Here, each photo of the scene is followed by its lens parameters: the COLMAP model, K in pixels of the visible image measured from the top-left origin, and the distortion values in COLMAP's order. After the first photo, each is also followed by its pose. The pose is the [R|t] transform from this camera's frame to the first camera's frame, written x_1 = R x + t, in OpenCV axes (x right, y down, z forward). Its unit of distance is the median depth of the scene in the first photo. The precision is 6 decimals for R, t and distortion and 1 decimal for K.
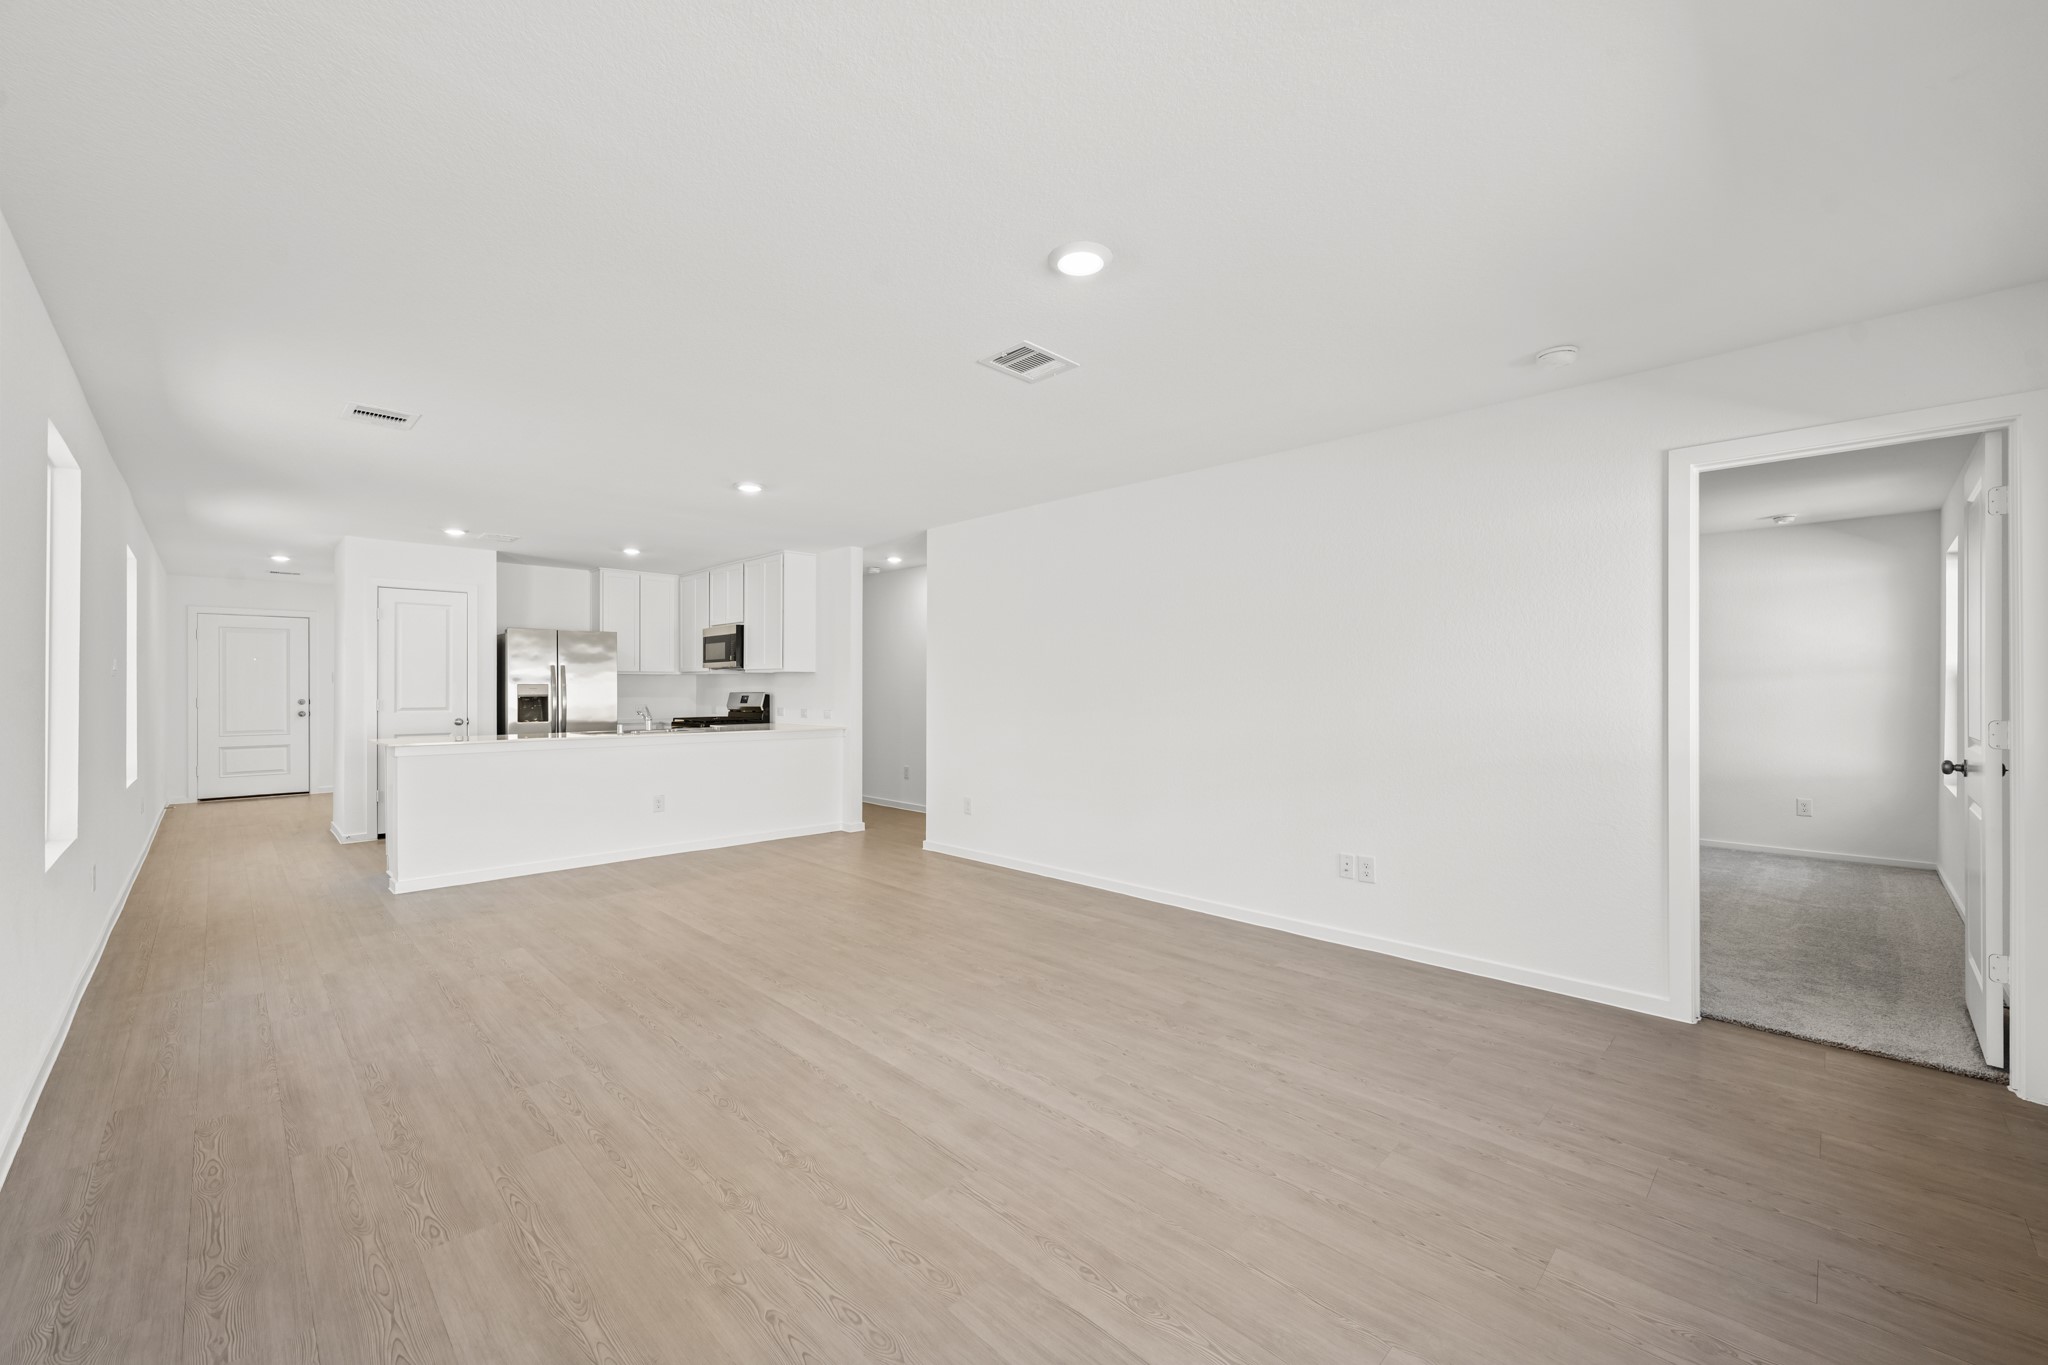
lens RADIAL K [[808.7, 0, 1024.0], [0, 808.7, 682.5], [0, 0, 1]] dist [0.001278, 0.000158]
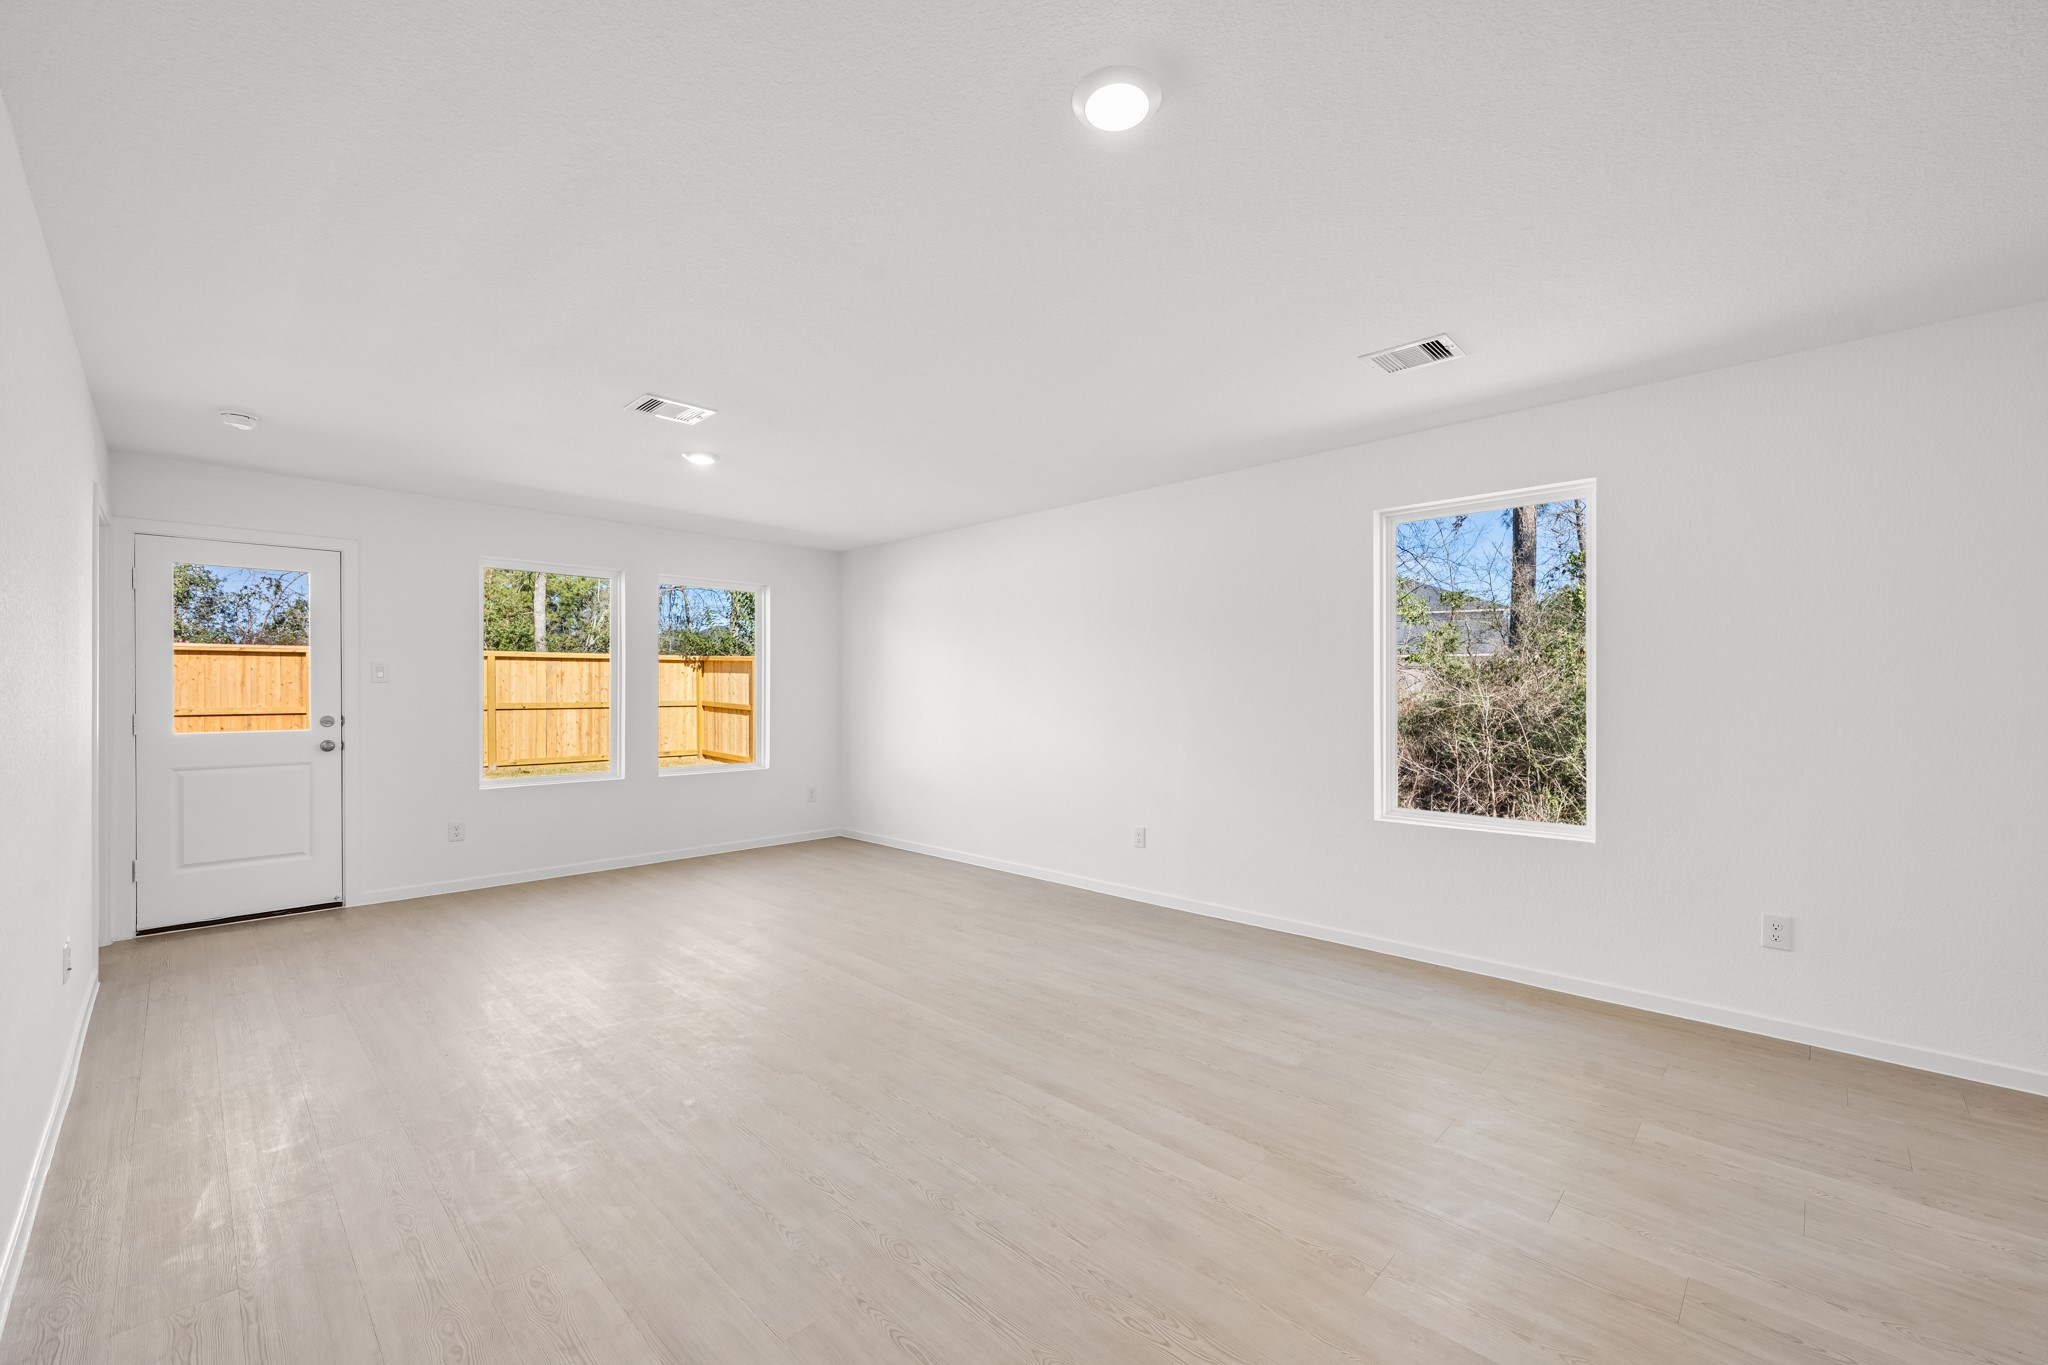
lens RADIAL K [[815.9, 0, 1024.0], [0, 815.9, 682.5], [0, 0, 1]] dist [0.001503, 0.000471]
pose [[-0.999797, -0.000565, -0.020147, -0.543910], [-0.000150, 0.999787, -0.020630, 0.018743], [0.020155, -0.020623, -0.999584, 2.497296]]
